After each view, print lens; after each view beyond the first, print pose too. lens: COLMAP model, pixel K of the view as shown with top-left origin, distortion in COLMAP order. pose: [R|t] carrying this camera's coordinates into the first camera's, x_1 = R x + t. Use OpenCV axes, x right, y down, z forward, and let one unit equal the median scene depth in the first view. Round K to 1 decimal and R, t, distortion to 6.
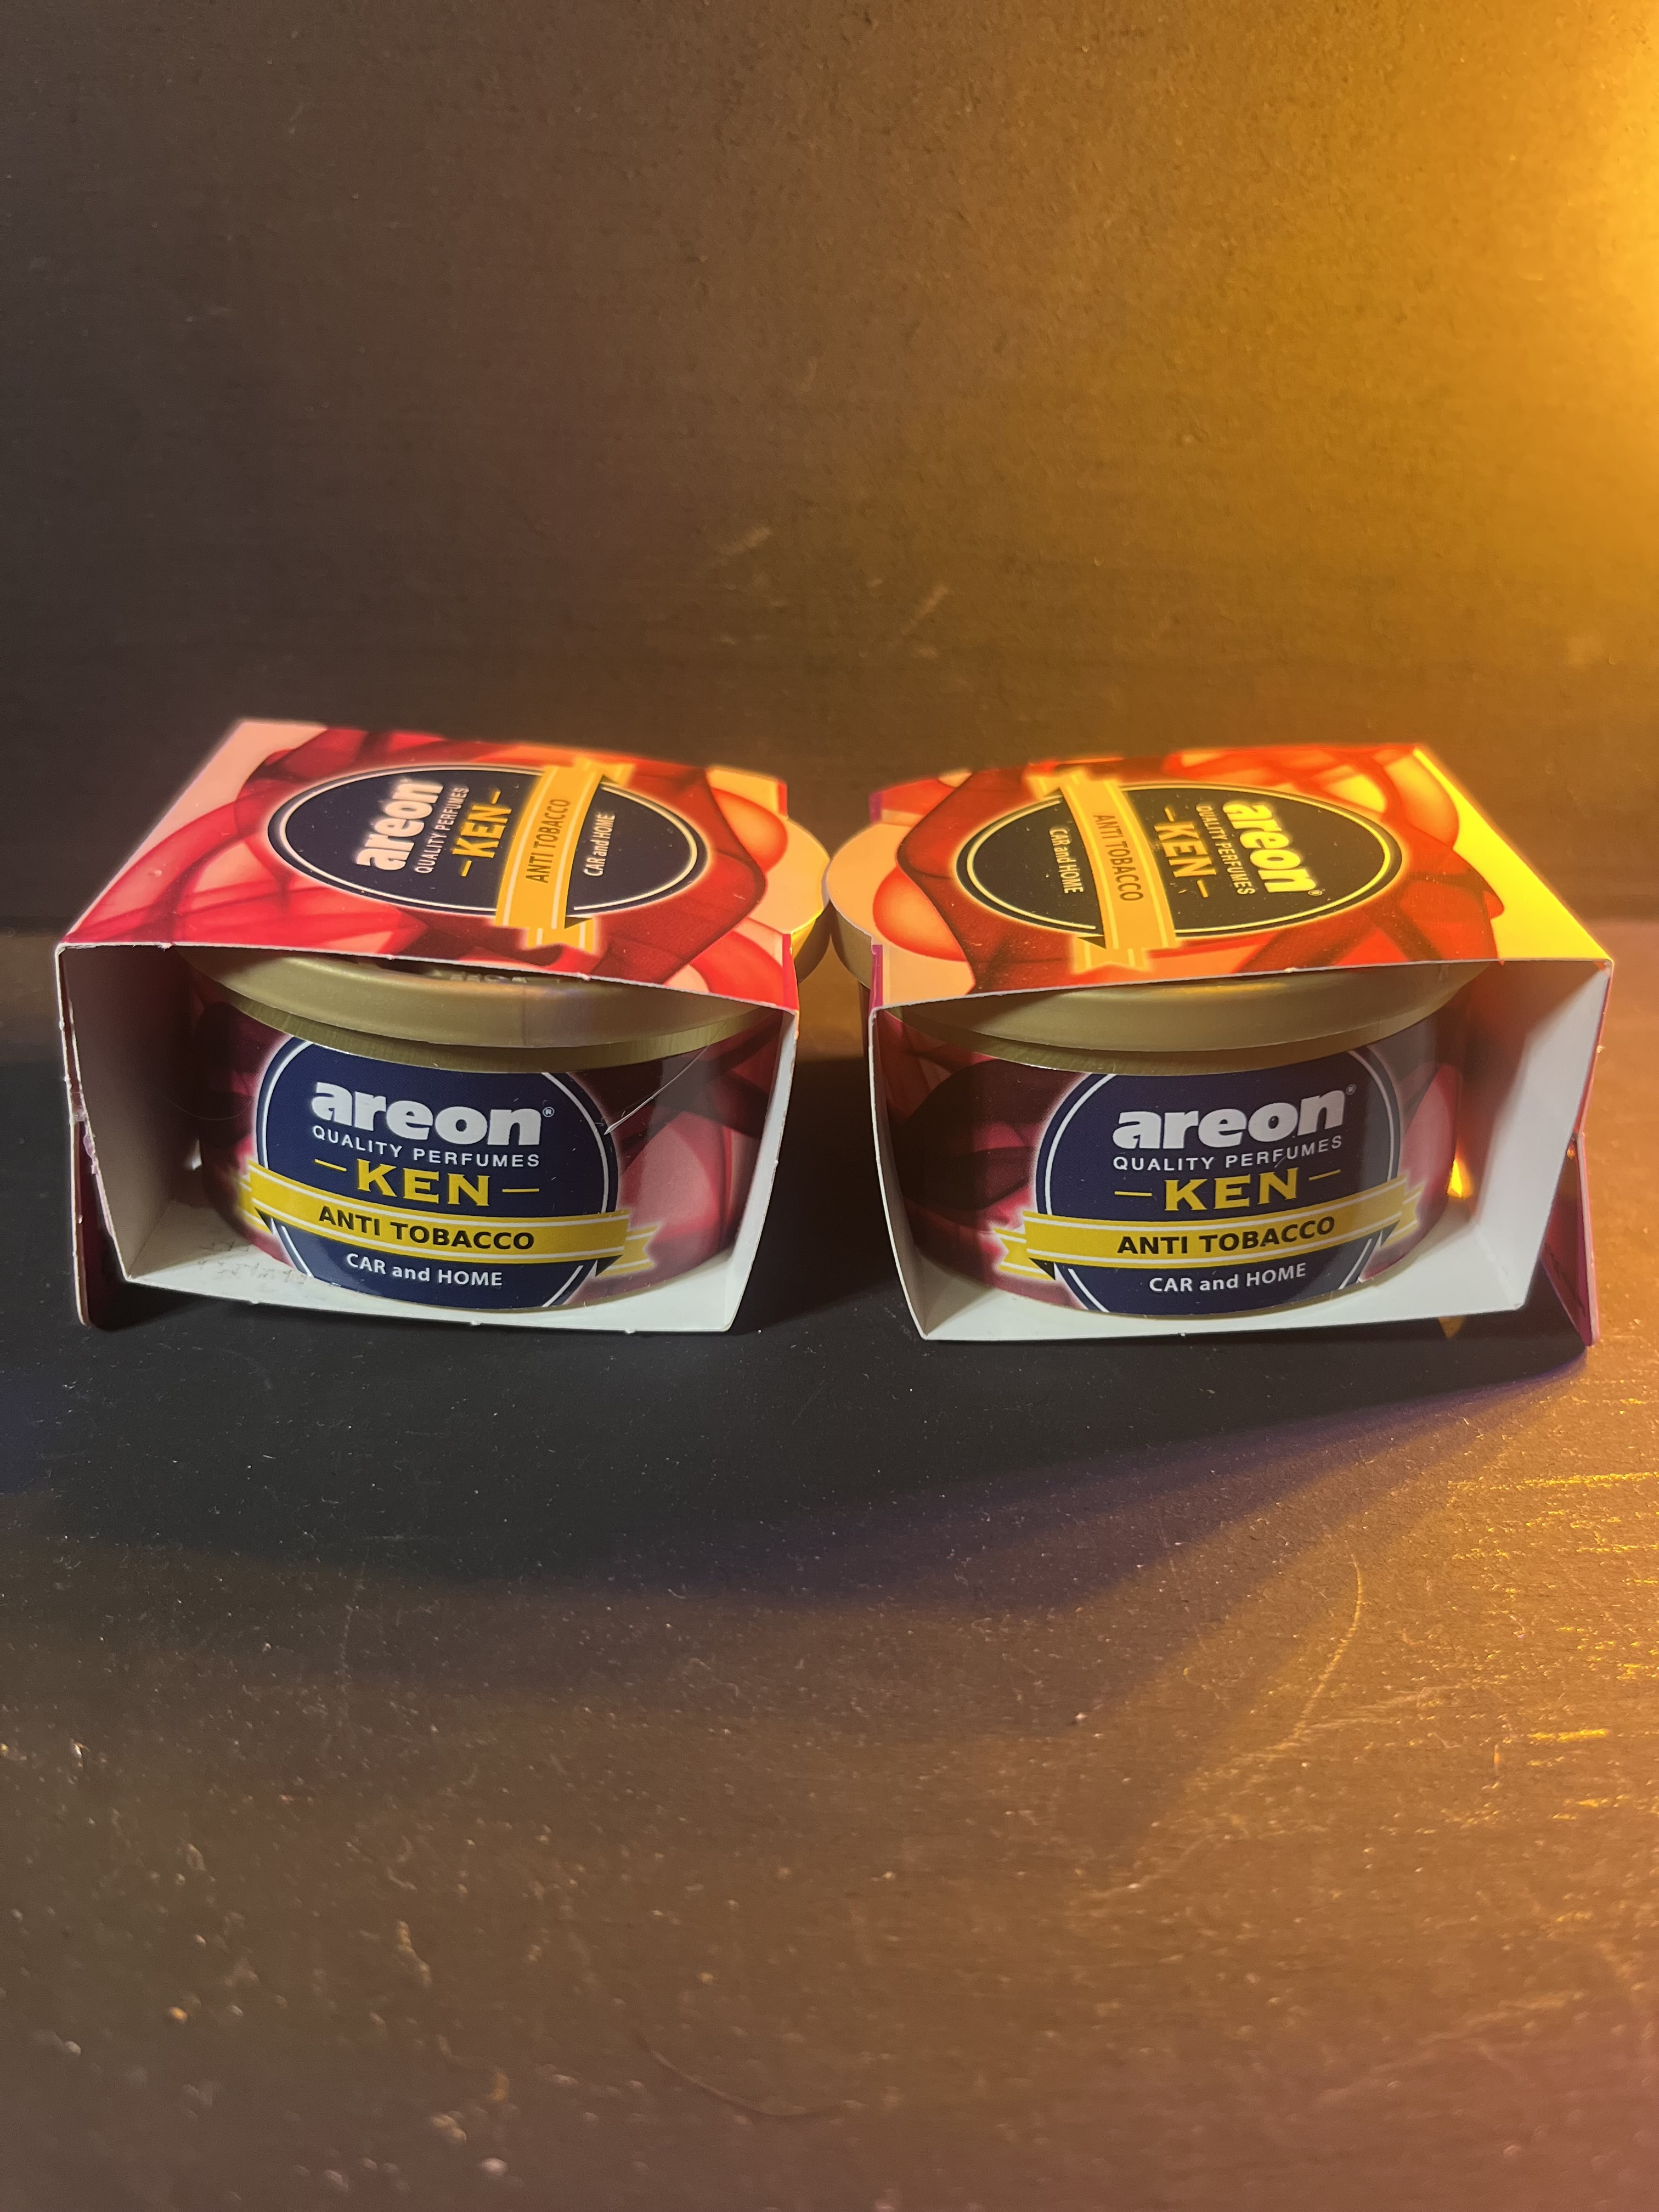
lens RADIAL K [[1734.8, 0, 835.9], [0, 1734.8, 1093.3], [0, 0, 1]] dist [0.035708, -0.079100]
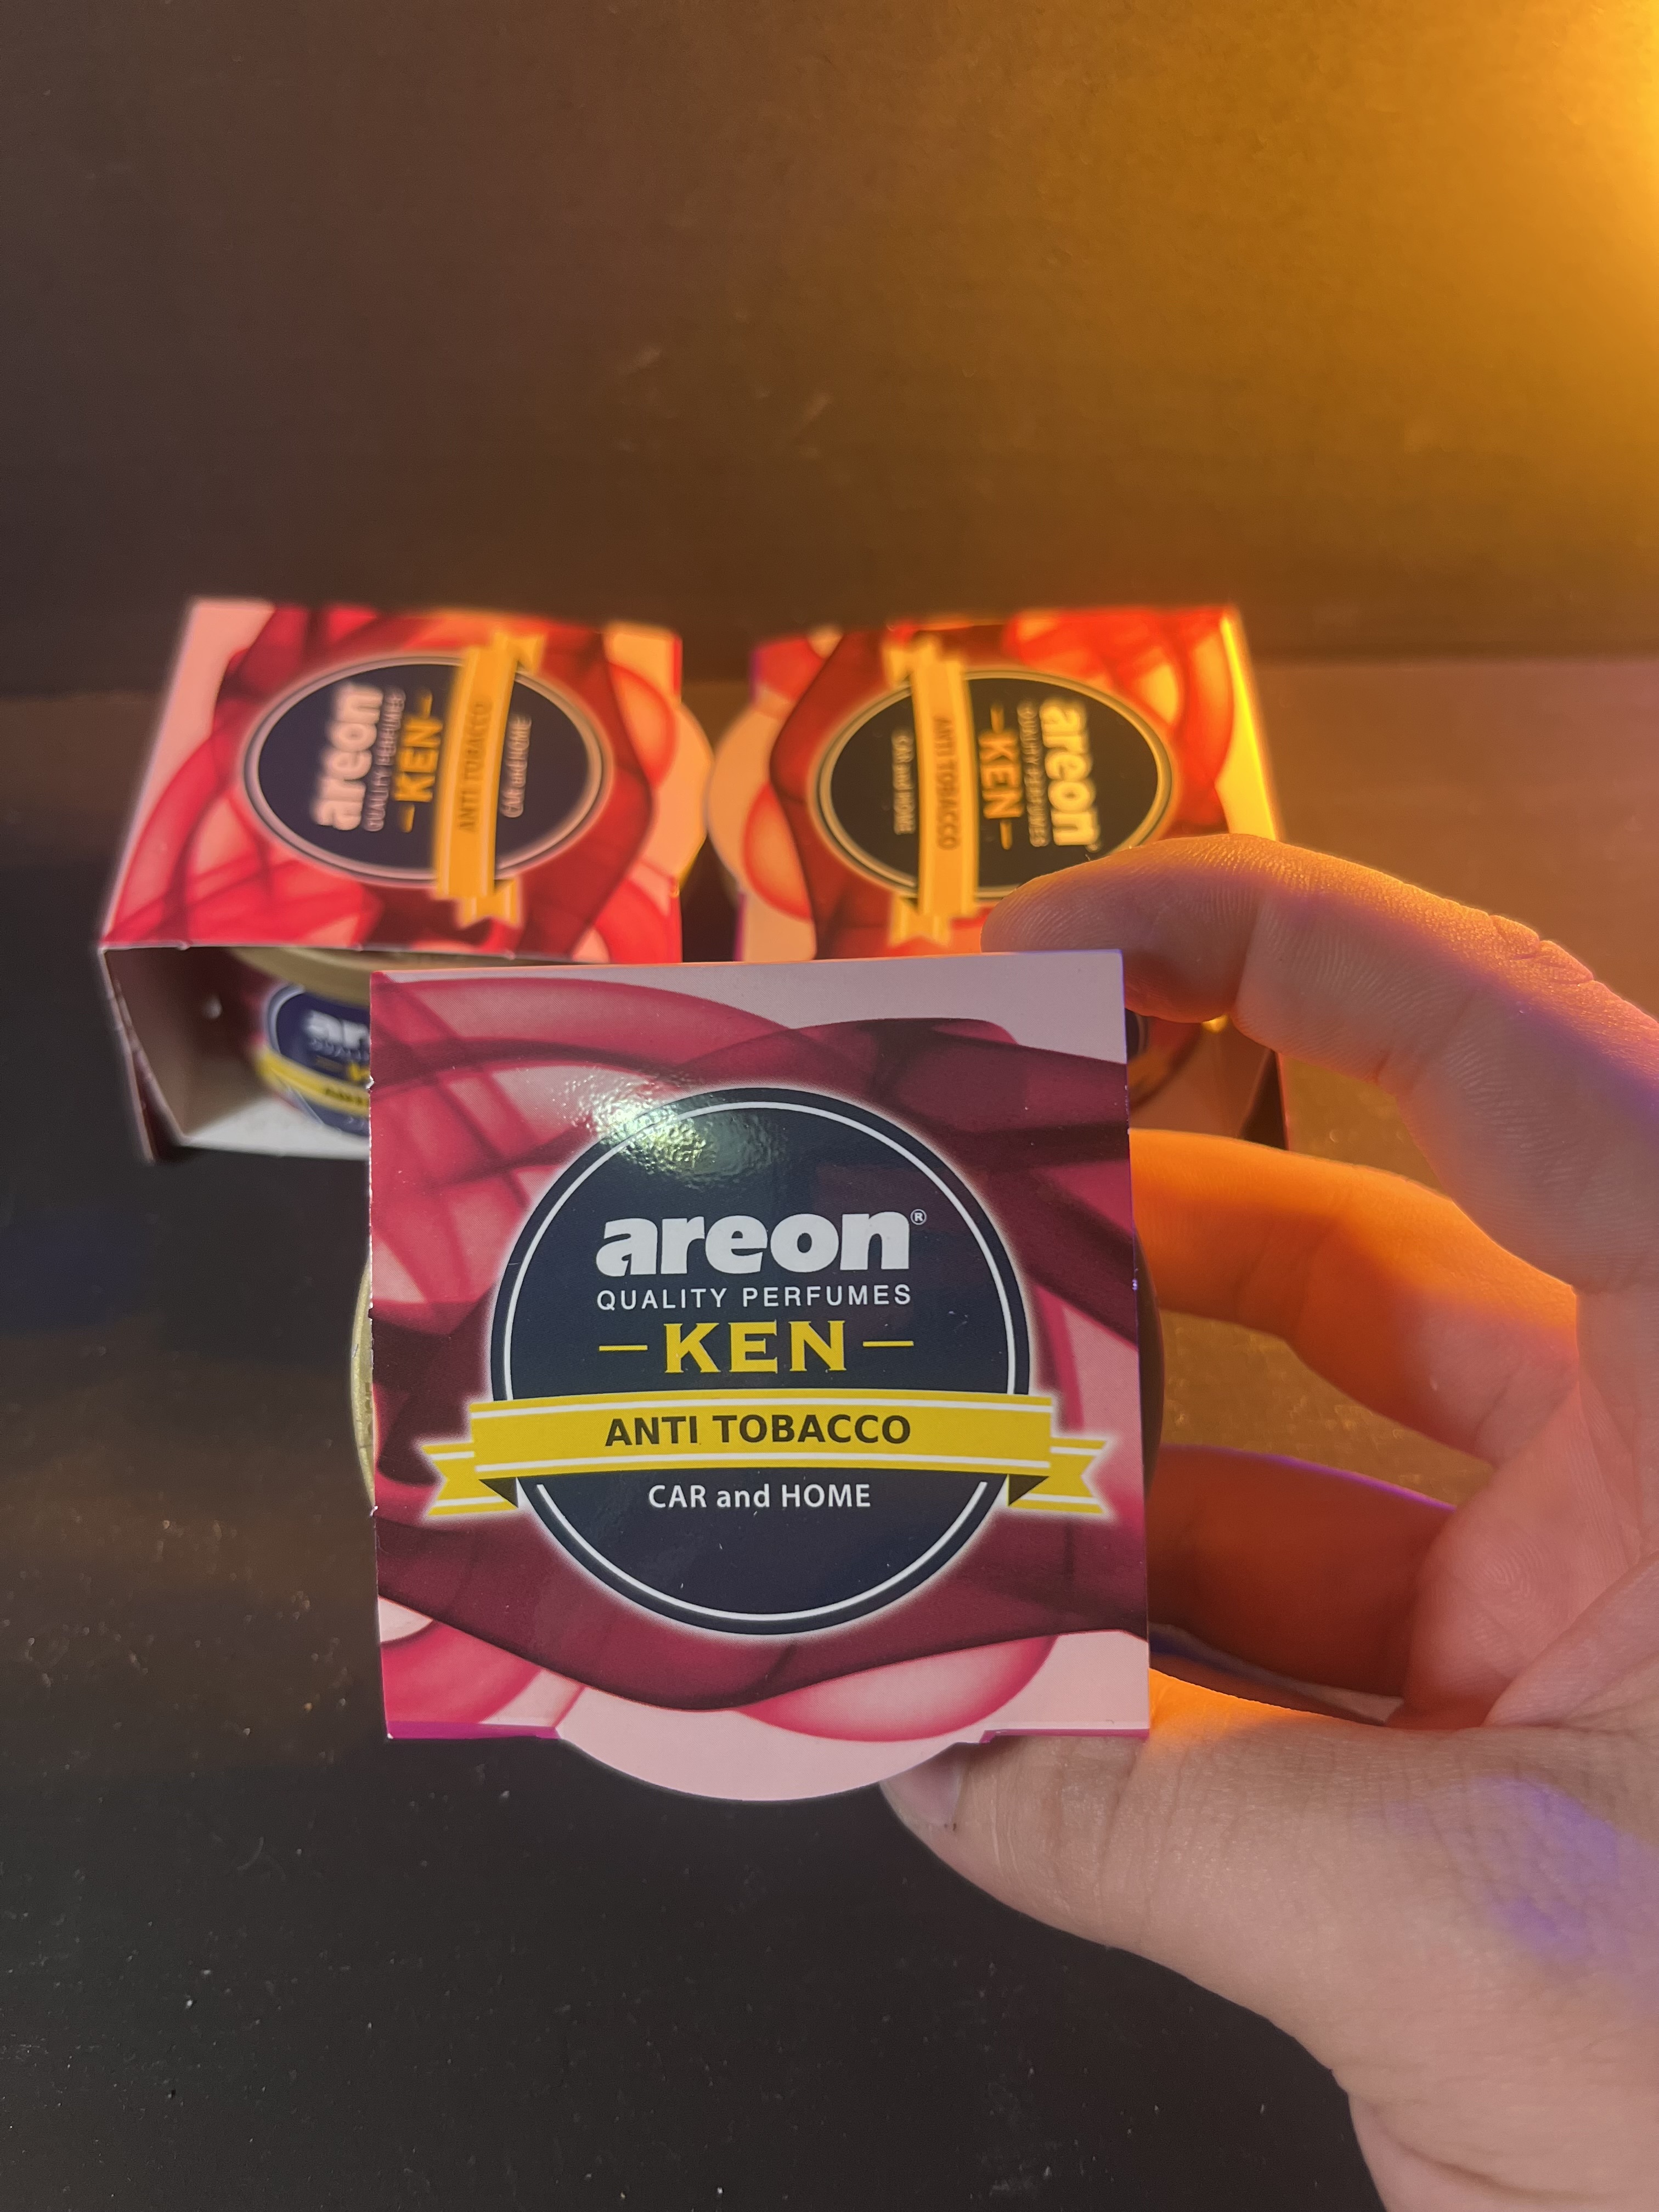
lens RADIAL K [[1734.8, 0, 825.3], [0, 1734.8, 1097.0], [0, 0, 1]] dist [0.035708, -0.079100]
pose [[0.999915, -0.012529, 0.003568, 0.070489], [0.010366, 0.931125, 0.364553, -0.369437], [-0.007890, -0.364485, 0.931176, -0.205949]]
